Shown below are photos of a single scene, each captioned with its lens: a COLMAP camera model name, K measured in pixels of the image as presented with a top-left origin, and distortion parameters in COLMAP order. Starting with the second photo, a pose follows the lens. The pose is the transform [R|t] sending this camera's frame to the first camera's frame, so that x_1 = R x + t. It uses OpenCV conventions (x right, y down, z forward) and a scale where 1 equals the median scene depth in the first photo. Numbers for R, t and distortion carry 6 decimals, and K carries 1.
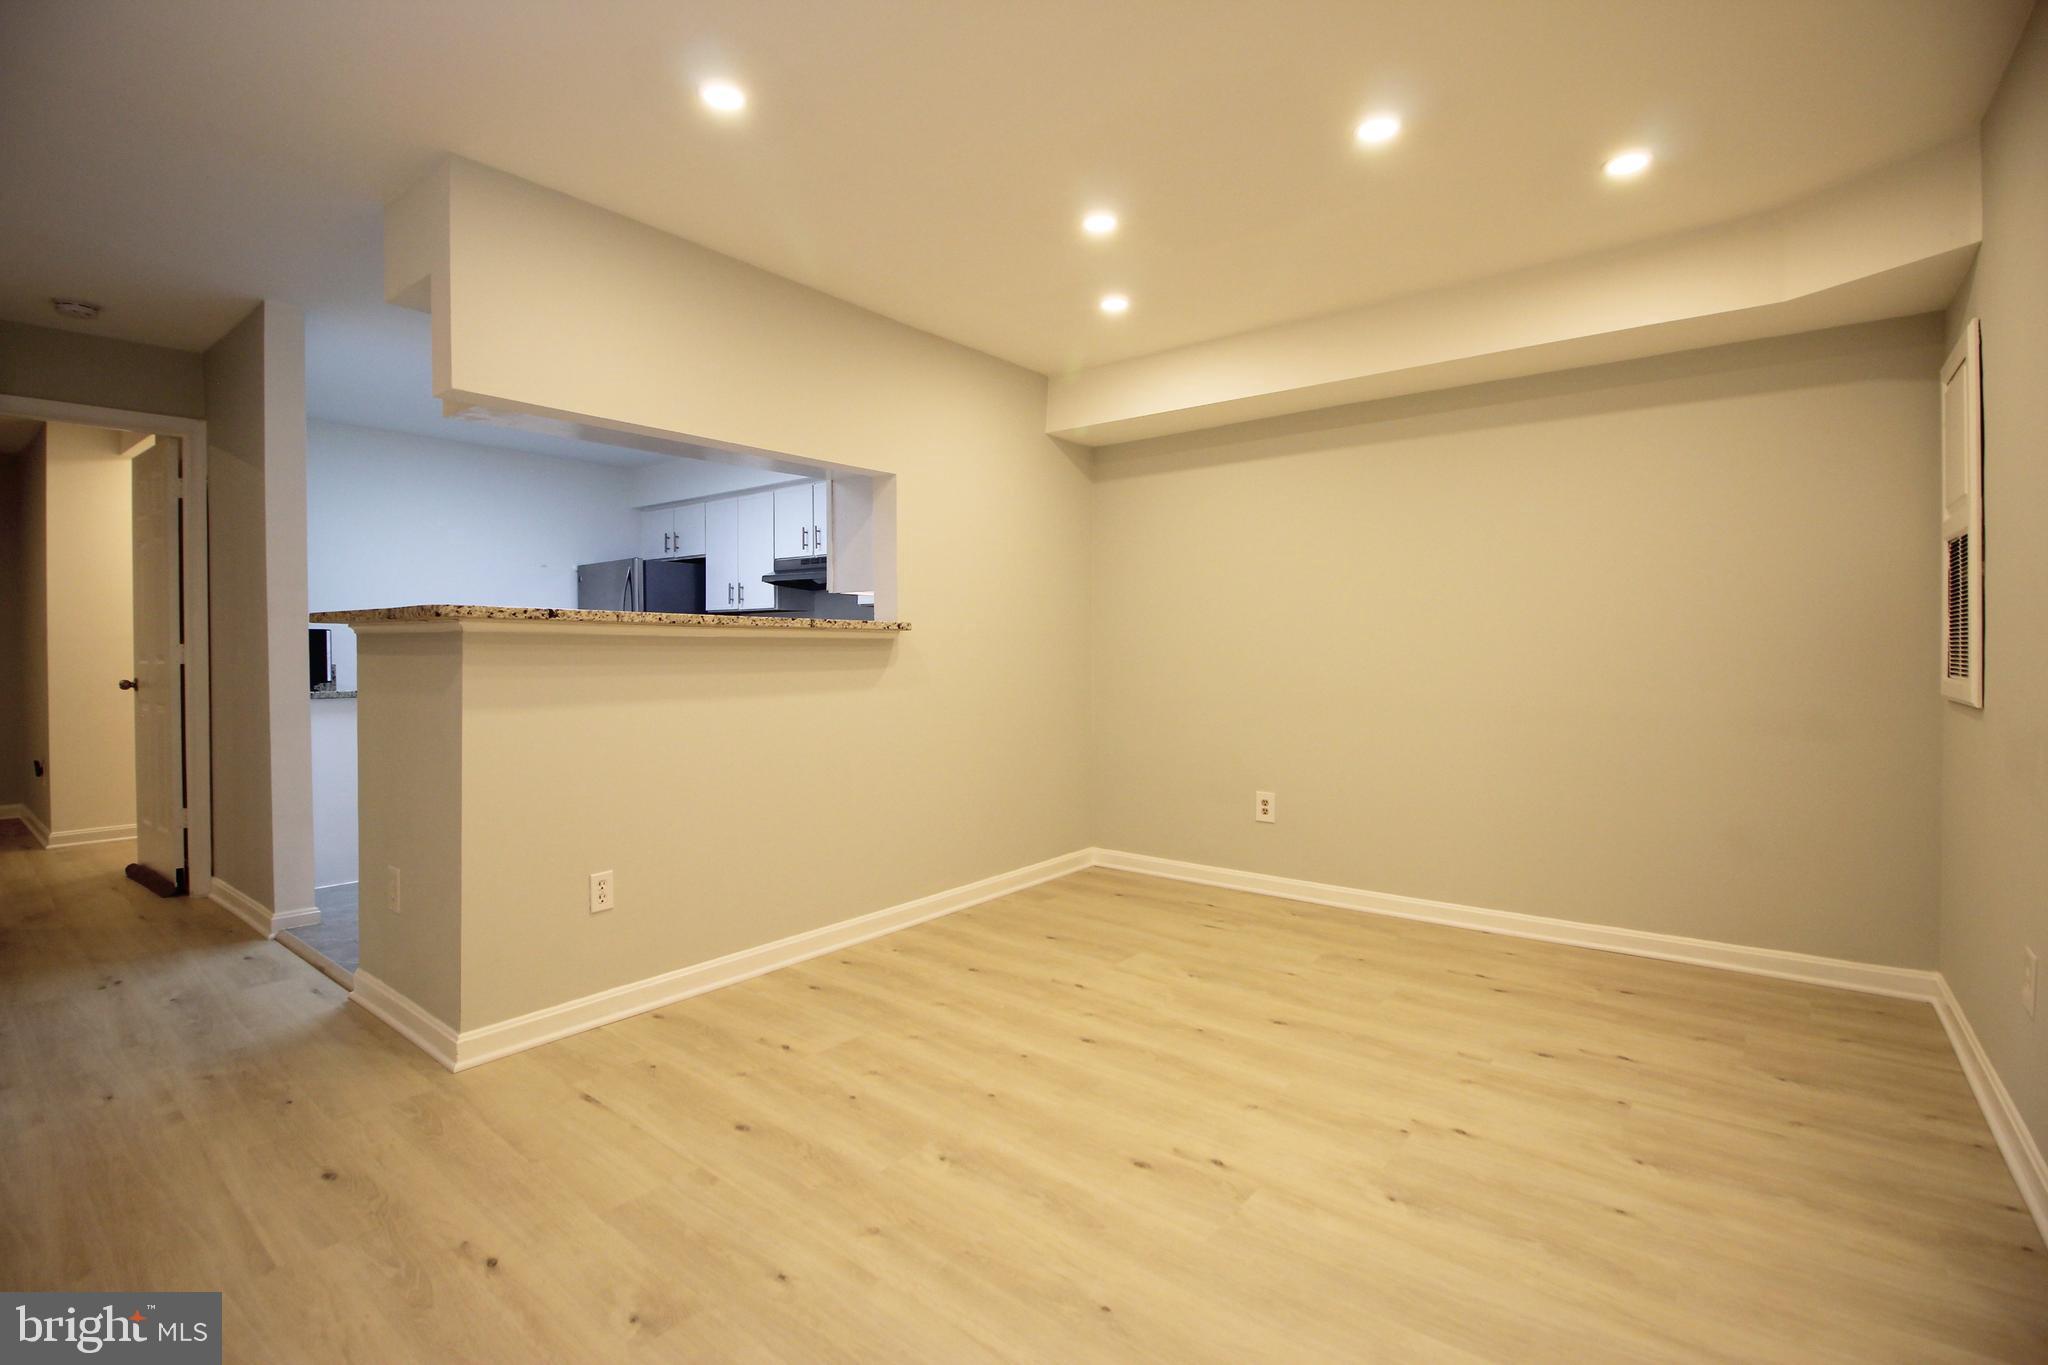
lens RADIAL K [[944.1, 0, 1022.9], [0, 944.1, 652.5], [0, 0, 1]] dist [-0.007602, -0.008426]
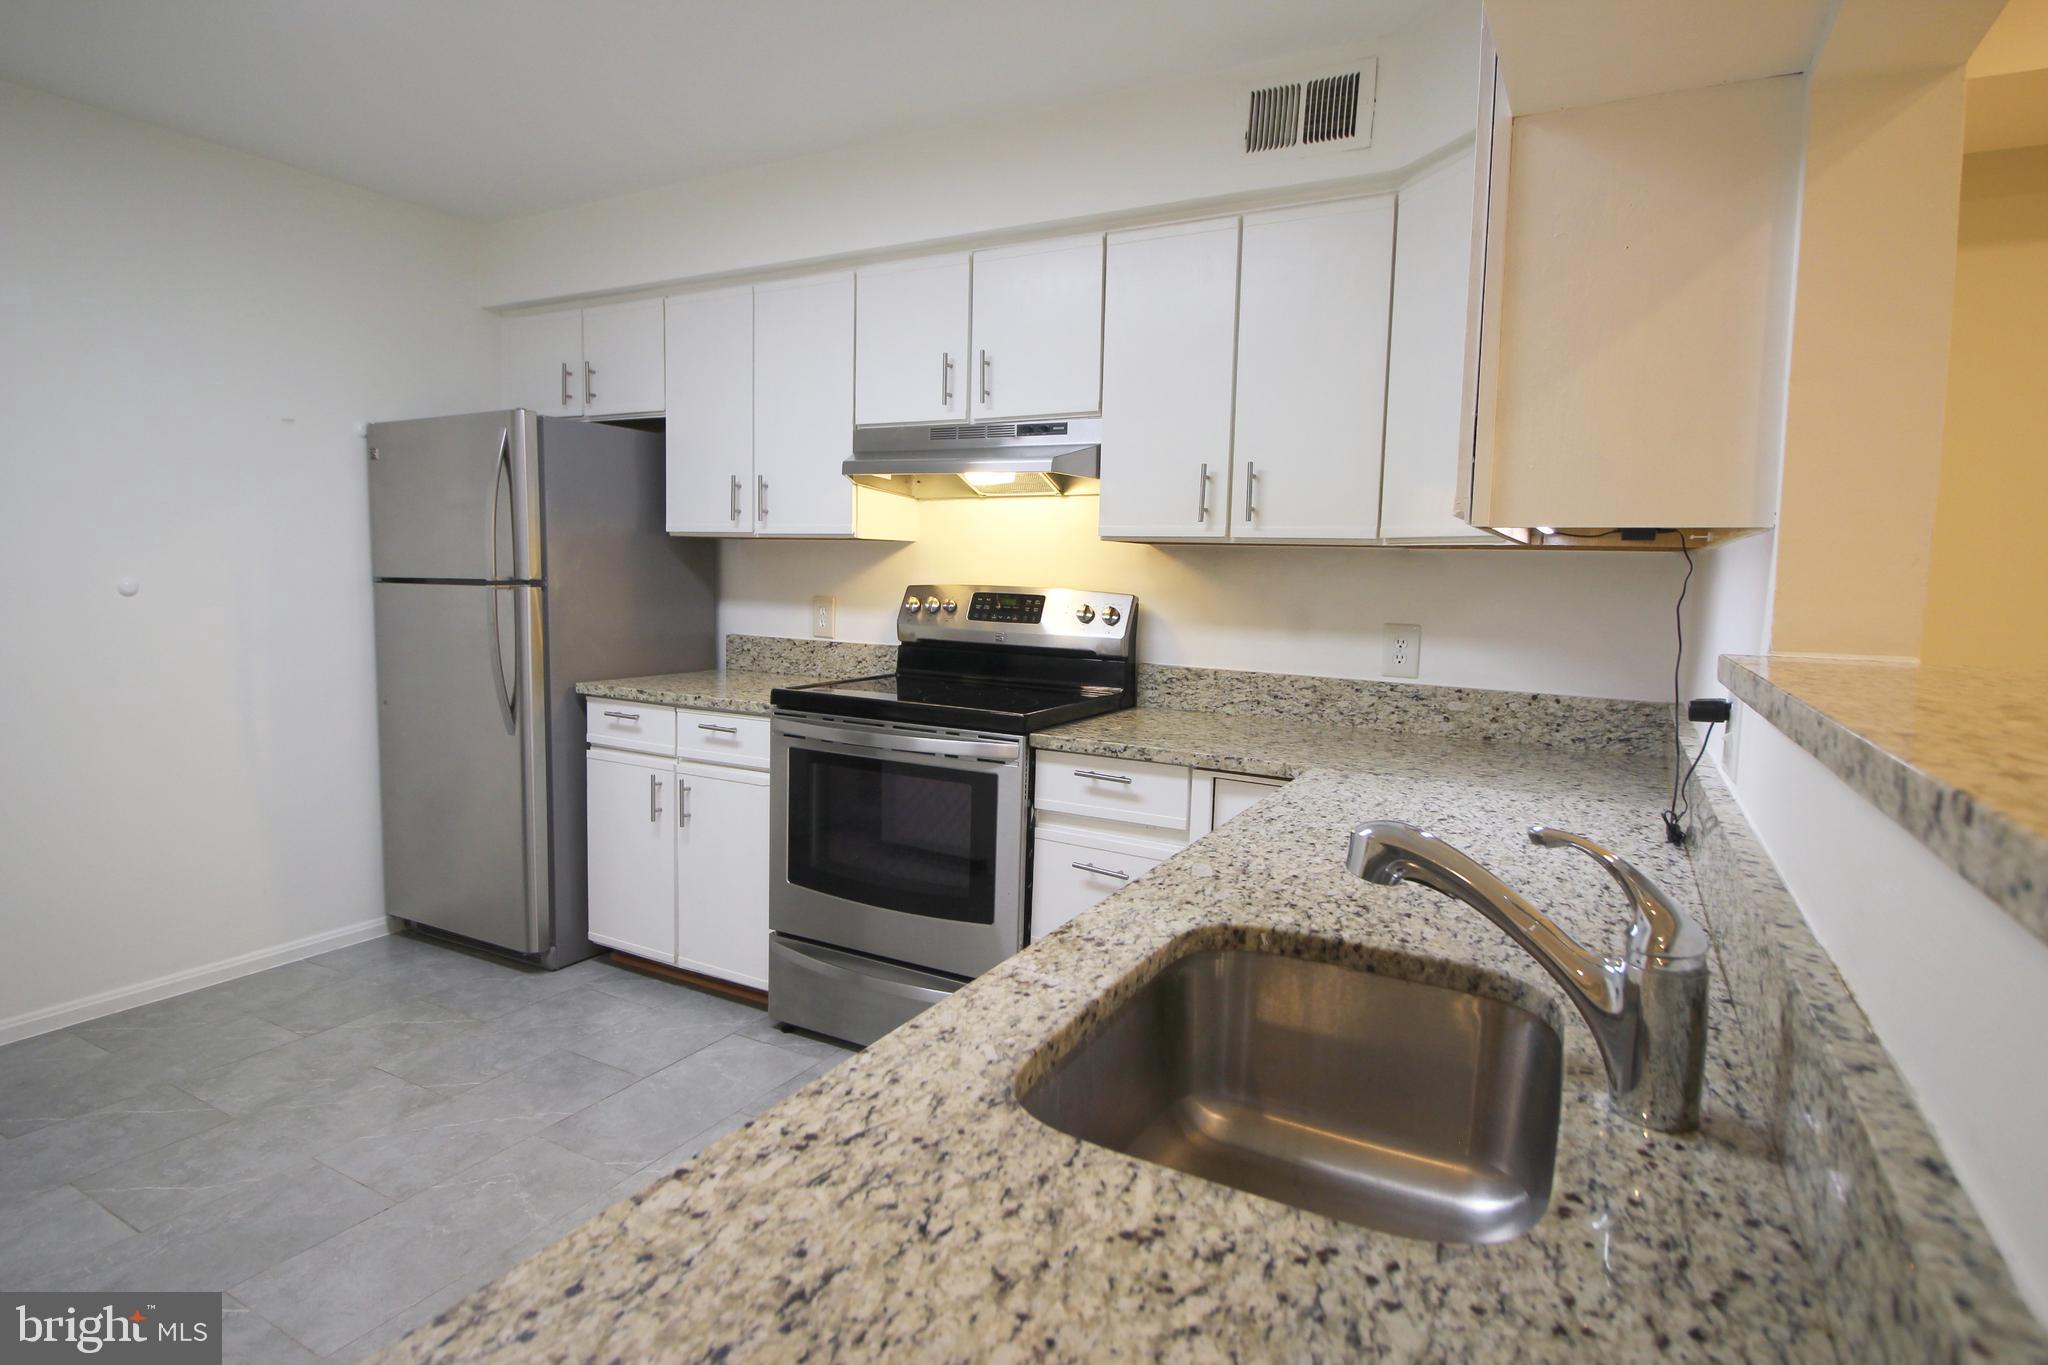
lens RADIAL K [[1074.1, 0, 1031.9], [0, 1074.1, 655.6], [0, 0, 1]] dist [-0.007668, -0.005283]
pose [[0.986455, 0.010537, 0.163695, -0.467326], [-0.023905, 0.996516, 0.079909, -0.057636], [-0.162283, -0.082739, 0.983269, 0.840331]]
